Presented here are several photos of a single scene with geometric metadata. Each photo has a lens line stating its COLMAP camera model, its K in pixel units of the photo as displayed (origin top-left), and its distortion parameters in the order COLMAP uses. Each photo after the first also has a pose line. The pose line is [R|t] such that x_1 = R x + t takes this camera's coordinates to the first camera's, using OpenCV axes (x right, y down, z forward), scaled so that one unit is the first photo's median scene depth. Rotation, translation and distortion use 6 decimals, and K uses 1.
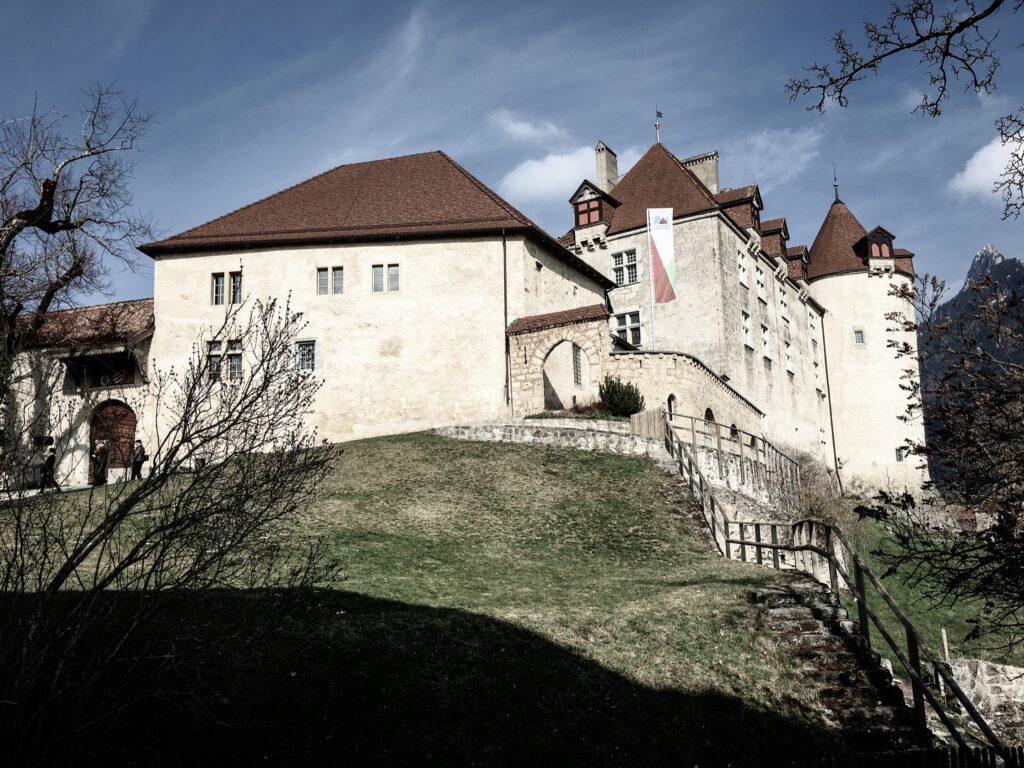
lens RADIAL K [[878.5, 0, 512.0], [0, 878.5, 384.0], [0, 0, 1]] dist [0.073591, -0.109455]
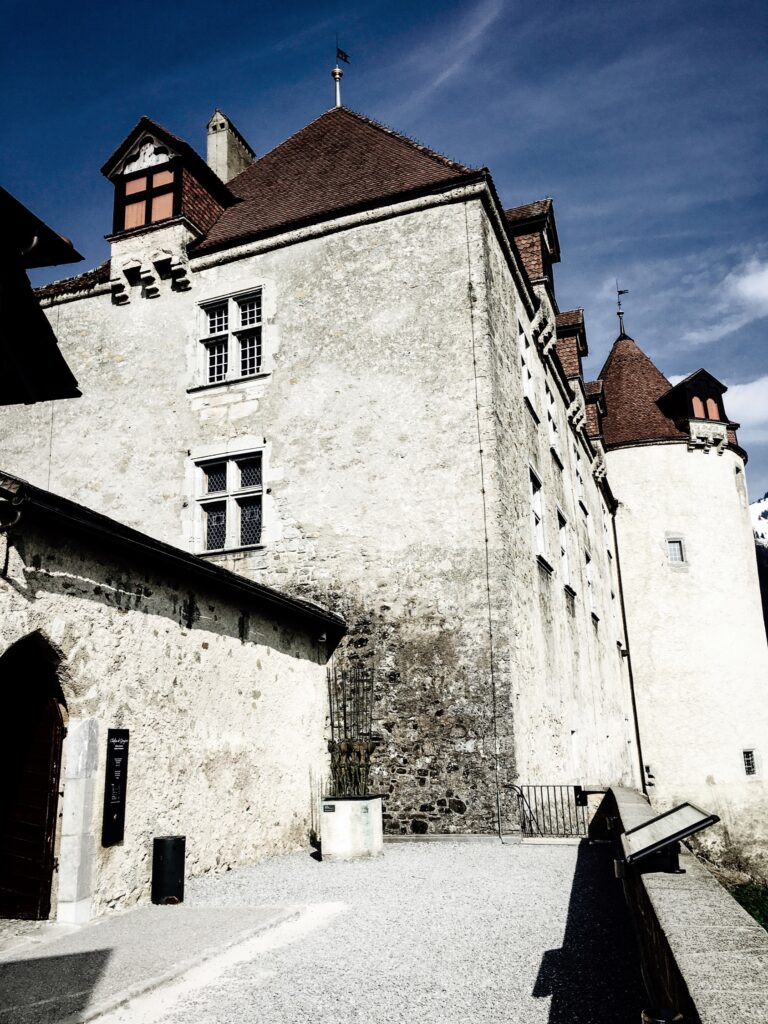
lens RADIAL K [[878.5, 0, 384.0], [0, 878.5, 512.0], [0, 0, 1]] dist [0.073591, -0.109455]
pose [[0.980682, 0.045929, 0.190140, 0.120973], [-0.028982, 0.995432, -0.090970, -0.026209], [-0.193450, 0.083702, 0.977533, 0.615966]]
